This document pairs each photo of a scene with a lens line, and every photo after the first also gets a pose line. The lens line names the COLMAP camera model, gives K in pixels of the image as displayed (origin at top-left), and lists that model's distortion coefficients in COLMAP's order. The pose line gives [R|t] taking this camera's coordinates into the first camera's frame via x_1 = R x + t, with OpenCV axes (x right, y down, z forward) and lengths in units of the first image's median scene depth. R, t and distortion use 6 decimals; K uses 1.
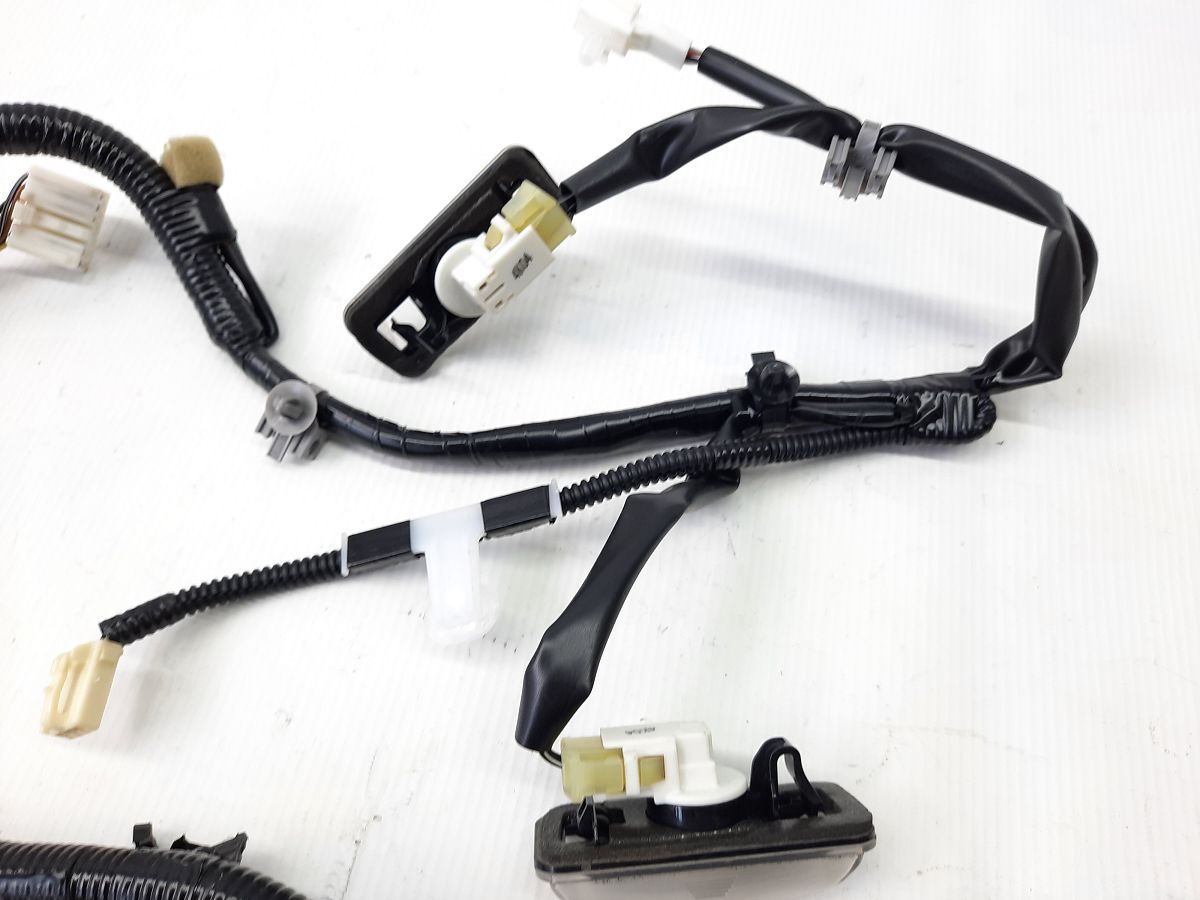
lens RADIAL K [[867.2, 0, 600.0], [0, 867.2, 450.0], [0, 0, 1]] dist [0.009536, -0.024145]
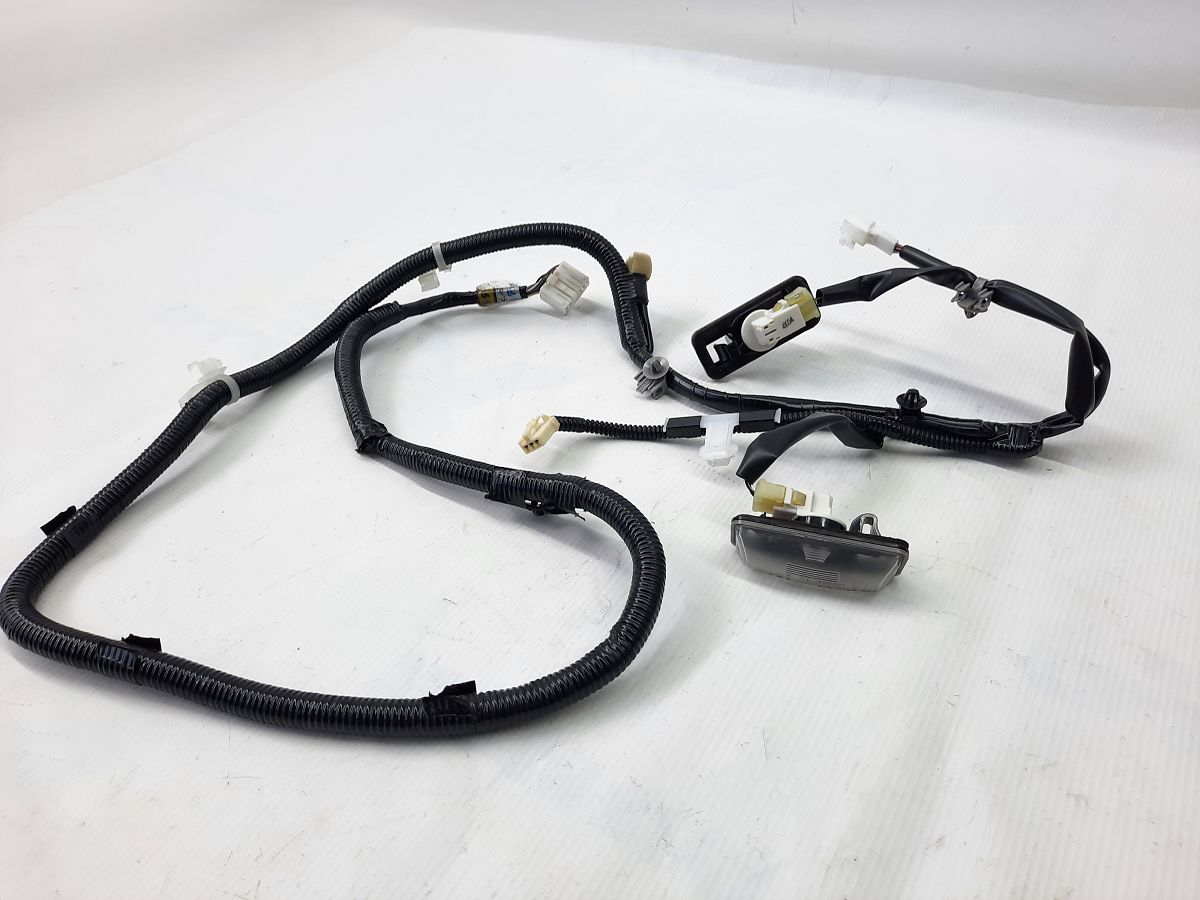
lens RADIAL K [[867.2, 0, 600.0], [0, 867.2, 450.0], [0, 0, 1]] dist [0.009536, -0.024145]
pose [[0.930499, 0.199527, -0.307181, 0.174978], [-0.303541, 0.889418, -0.341758, 0.843525], [0.205022, 0.411248, 0.888167, -0.716507]]
